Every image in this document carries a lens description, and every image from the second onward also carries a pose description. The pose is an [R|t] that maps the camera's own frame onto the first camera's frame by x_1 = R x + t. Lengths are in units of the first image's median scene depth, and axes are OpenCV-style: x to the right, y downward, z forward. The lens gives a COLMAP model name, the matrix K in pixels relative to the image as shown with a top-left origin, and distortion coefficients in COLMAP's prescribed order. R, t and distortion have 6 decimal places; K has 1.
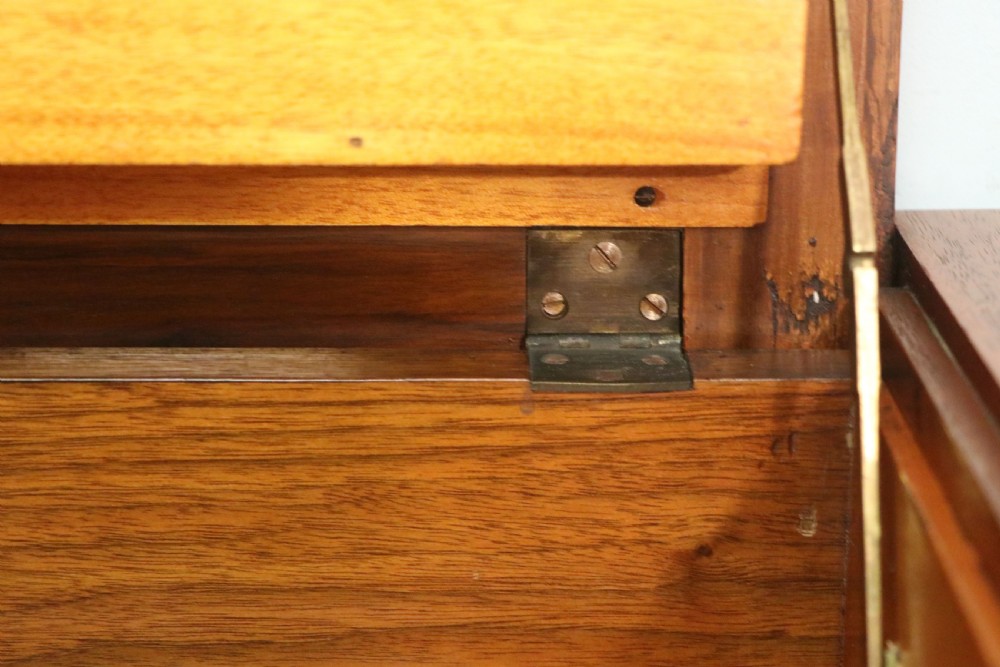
lens RADIAL K [[2546.6, 0, 496.5], [0, 2546.6, 335.2], [0, 0, 1]] dist [0.138801, 0.000000]
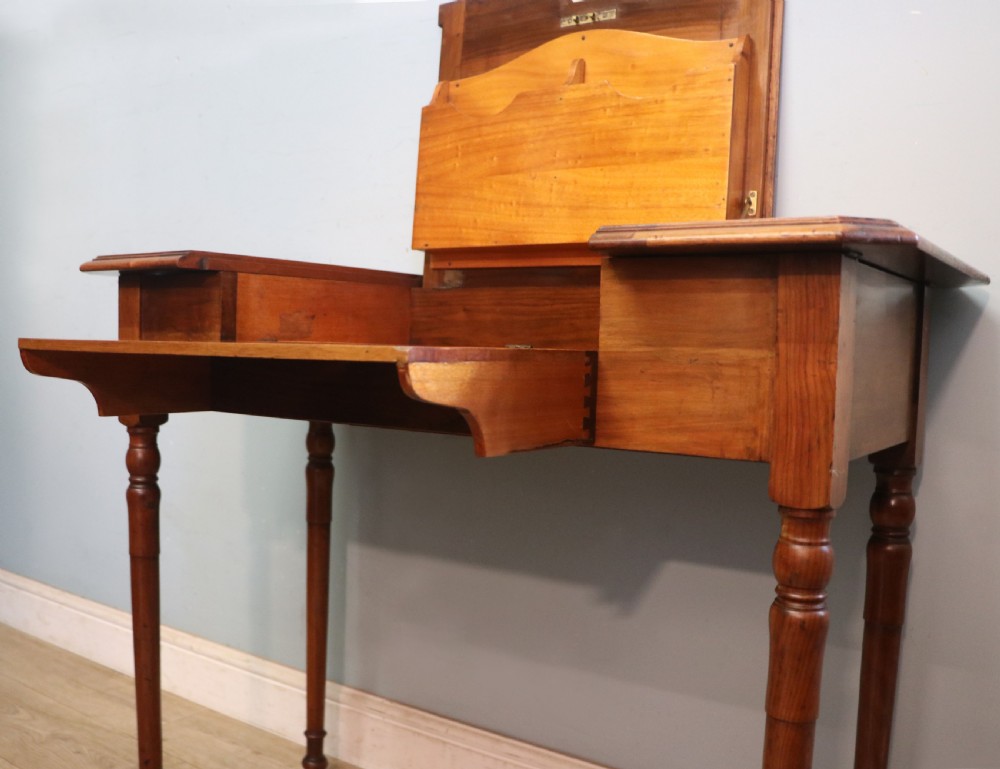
lens RADIAL K [[977.5, 0, 432.2], [0, 977.5, 405.6], [0, 0, 1]] dist [-0.133428, 0.000000]
pose [[0.787923, 0.058909, -0.612950, 0.867558], [-0.200234, 0.965828, -0.164570, 0.714872], [0.582309, 0.252402, 0.772793, -0.853416]]
